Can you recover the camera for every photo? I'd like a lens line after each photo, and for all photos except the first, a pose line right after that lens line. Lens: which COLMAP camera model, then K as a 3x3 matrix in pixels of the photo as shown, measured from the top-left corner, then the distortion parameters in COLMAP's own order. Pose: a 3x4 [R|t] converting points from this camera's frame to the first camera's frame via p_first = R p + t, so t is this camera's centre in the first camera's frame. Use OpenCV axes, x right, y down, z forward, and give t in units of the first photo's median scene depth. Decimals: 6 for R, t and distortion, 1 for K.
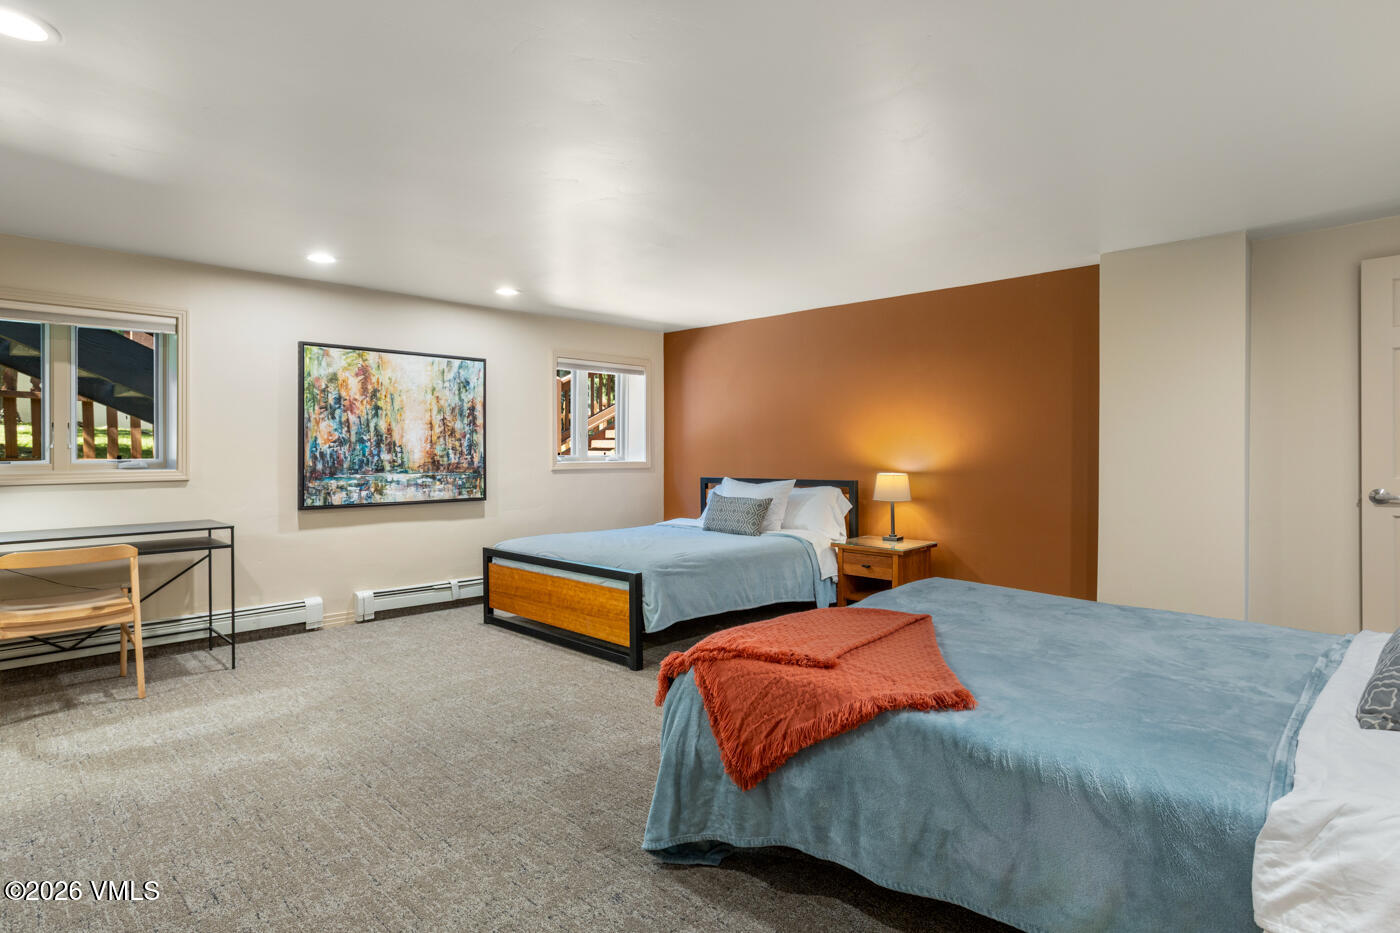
lens RADIAL K [[768.2, 0, 700.9], [0, 768.2, 459.1], [0, 0, 1]] dist [-0.002394, -0.000213]
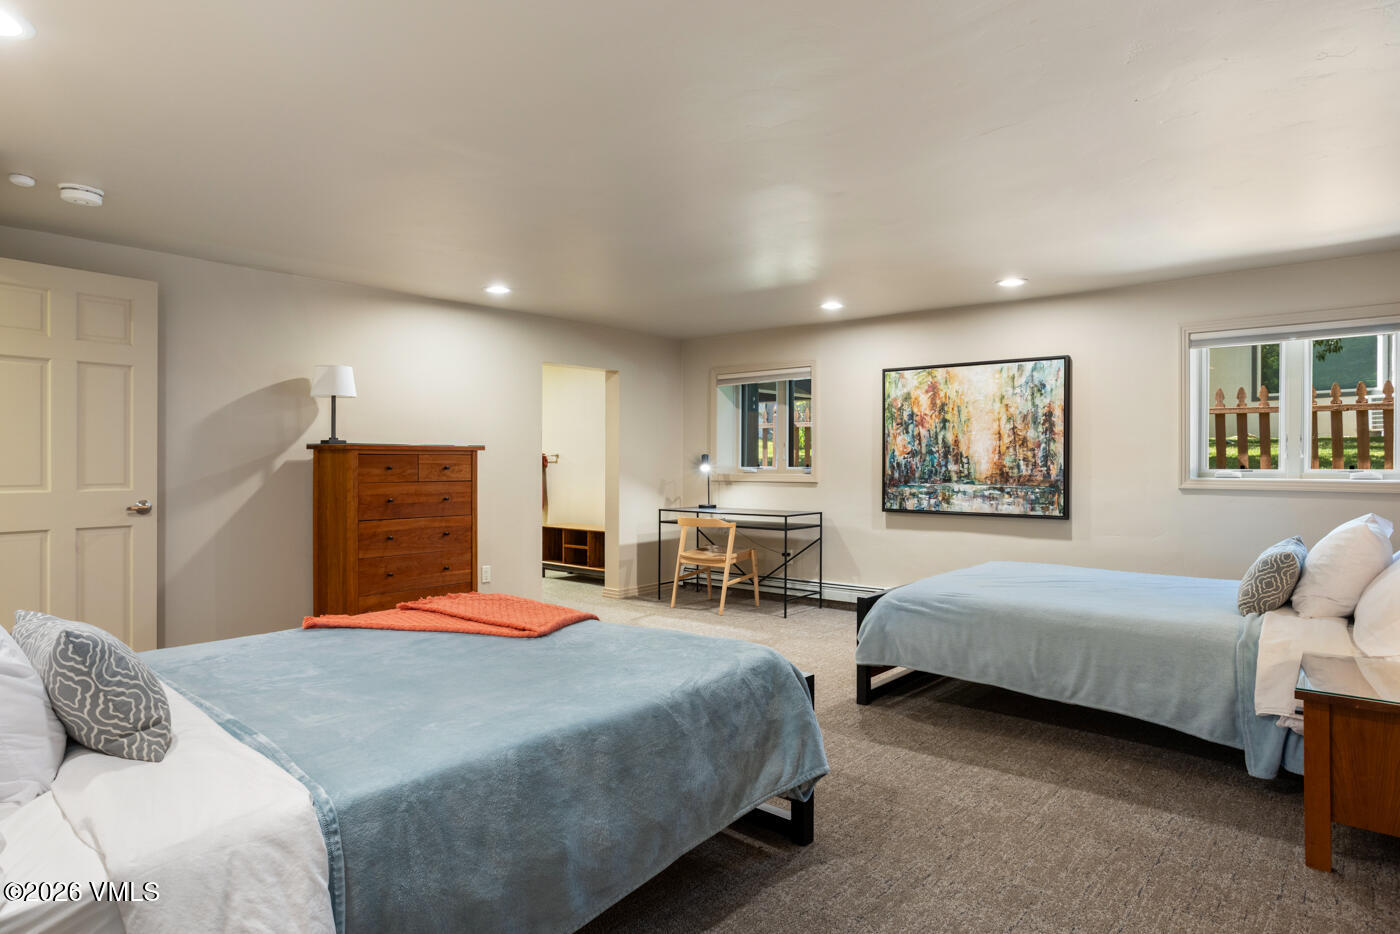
lens RADIAL K [[856.3, 0, 701.0], [0, 856.3, 463.9], [0, 0, 1]] dist [0.000207, 0.000632]
pose [[0.050737, 0.004887, -0.998700, 0.706640], [-0.013499, 0.999900, 0.004208, -0.007970], [0.998621, 0.013268, 0.050798, 0.585931]]
